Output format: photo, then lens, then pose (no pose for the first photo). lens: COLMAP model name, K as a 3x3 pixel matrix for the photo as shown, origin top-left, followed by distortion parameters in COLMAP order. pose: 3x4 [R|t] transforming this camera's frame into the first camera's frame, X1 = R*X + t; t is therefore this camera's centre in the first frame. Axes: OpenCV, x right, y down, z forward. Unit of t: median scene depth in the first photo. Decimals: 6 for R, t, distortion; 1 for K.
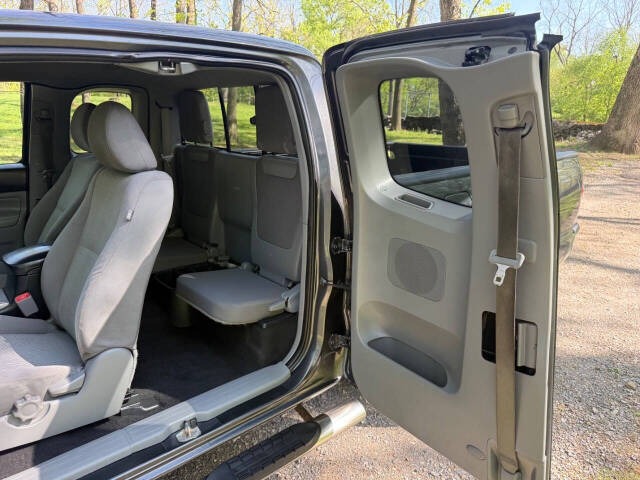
lens RADIAL K [[449.8, 0, 320.6], [0, 449.8, 243.6], [0, 0, 1]] dist [0.063284, -0.077062]
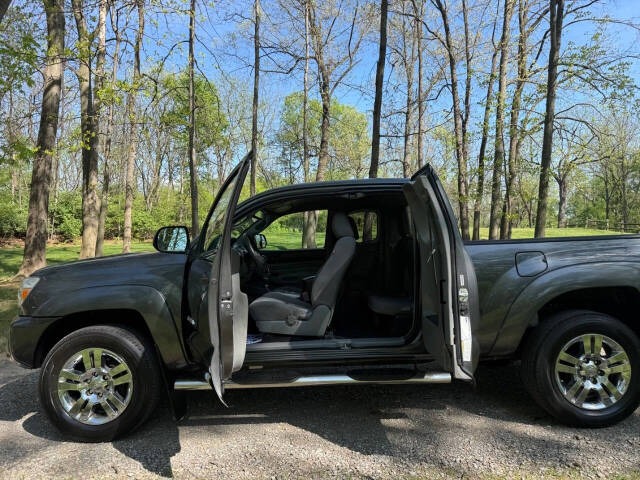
lens RADIAL K [[449.8, 0, 320.6], [0, 449.8, 243.6], [0, 0, 1]] dist [0.063284, -0.077062]
pose [[0.764403, -0.034824, -0.643798, 0.209820], [-0.143981, 0.964103, -0.223104, 0.085469], [0.628457, 0.263236, 0.731949, -0.165609]]
